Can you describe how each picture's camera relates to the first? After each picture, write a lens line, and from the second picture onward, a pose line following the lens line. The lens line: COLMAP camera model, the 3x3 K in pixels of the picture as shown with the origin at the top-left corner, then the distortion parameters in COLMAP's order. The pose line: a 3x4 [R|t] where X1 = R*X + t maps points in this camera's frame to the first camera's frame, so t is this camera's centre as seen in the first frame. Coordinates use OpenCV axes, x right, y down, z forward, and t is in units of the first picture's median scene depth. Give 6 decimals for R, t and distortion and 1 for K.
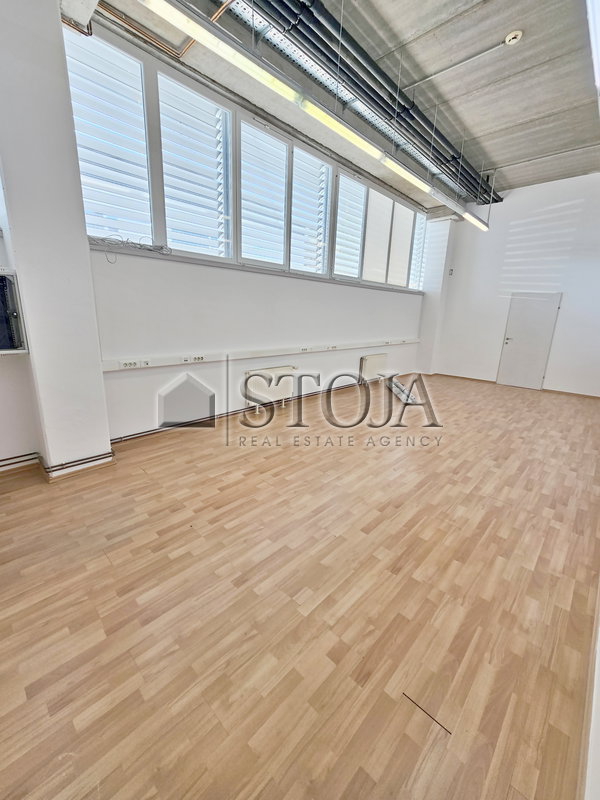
lens RADIAL K [[324.4, 0, 300.0], [0, 324.4, 400.0], [0, 0, 1]] dist [-0.000073, -0.000001]
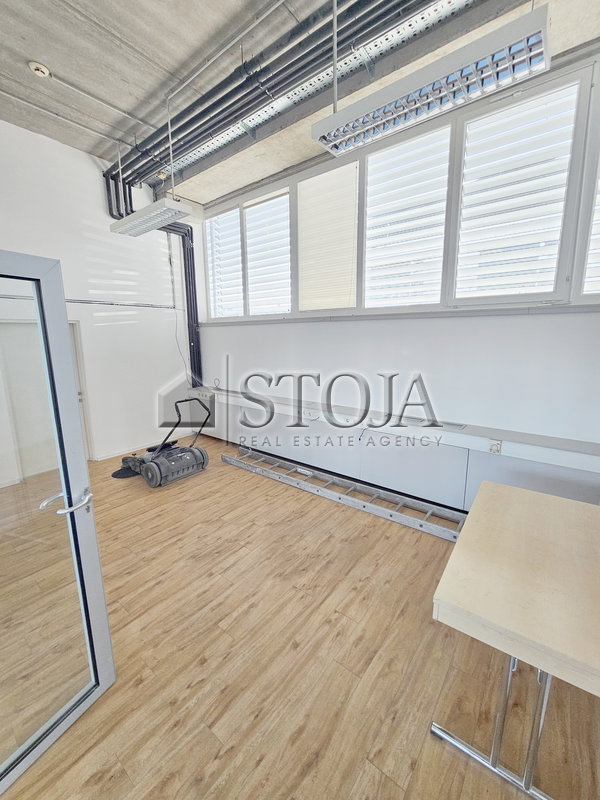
lens RADIAL K [[324.4, 0, 300.0], [0, 324.4, 400.0], [0, 0, 1]] dist [-0.000073, -0.000001]
pose [[0.097813, 0.143224, -0.984845, 1.024951], [-0.254246, 0.960349, 0.114411, -0.290680], [0.962181, 0.239202, 0.130349, 1.060234]]
